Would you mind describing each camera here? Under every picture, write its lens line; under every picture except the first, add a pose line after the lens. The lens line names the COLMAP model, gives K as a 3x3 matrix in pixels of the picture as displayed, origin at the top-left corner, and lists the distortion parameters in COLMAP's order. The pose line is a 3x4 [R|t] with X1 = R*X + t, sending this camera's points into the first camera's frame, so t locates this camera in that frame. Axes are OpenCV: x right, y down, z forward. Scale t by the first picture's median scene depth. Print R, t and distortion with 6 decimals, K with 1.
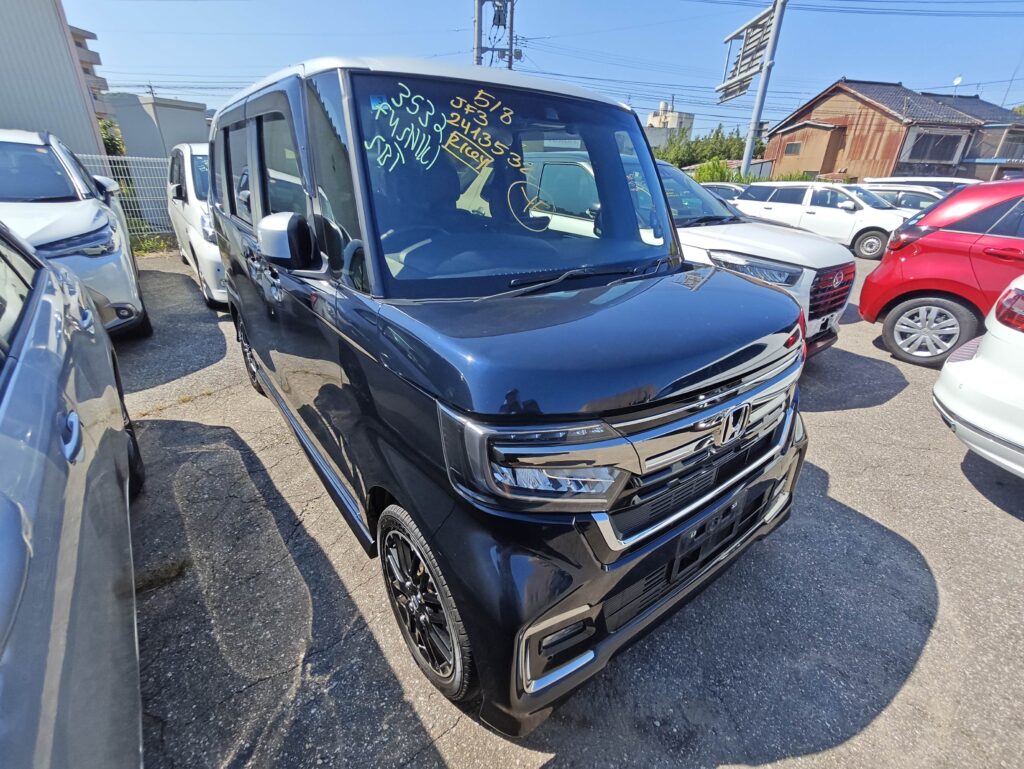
lens RADIAL K [[463.8, 0, 512.0], [0, 463.8, 384.5], [0, 0, 1]] dist [0.002923, 0.000705]
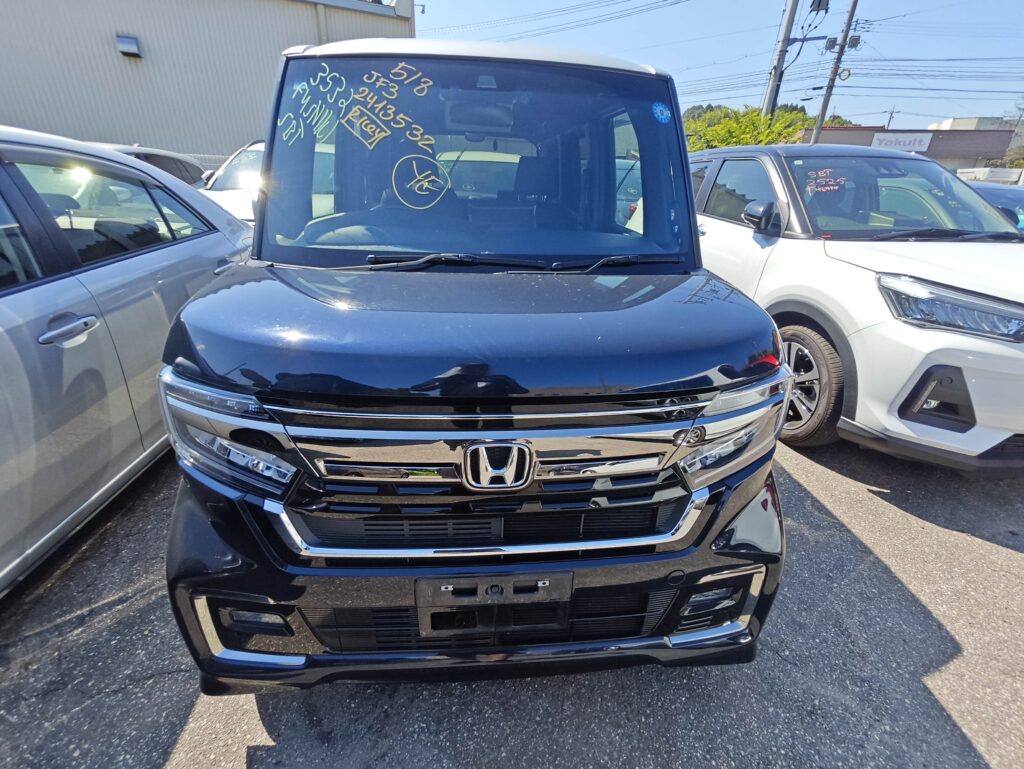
lens RADIAL K [[463.8, 0, 512.0], [0, 463.8, 384.5], [0, 0, 1]] dist [0.002923, 0.000705]
pose [[0.847813, 0.217107, -0.483816, 0.759113], [-0.225612, 0.973336, 0.041424, -0.073079], [0.479909, 0.074035, 0.874189, 0.318751]]
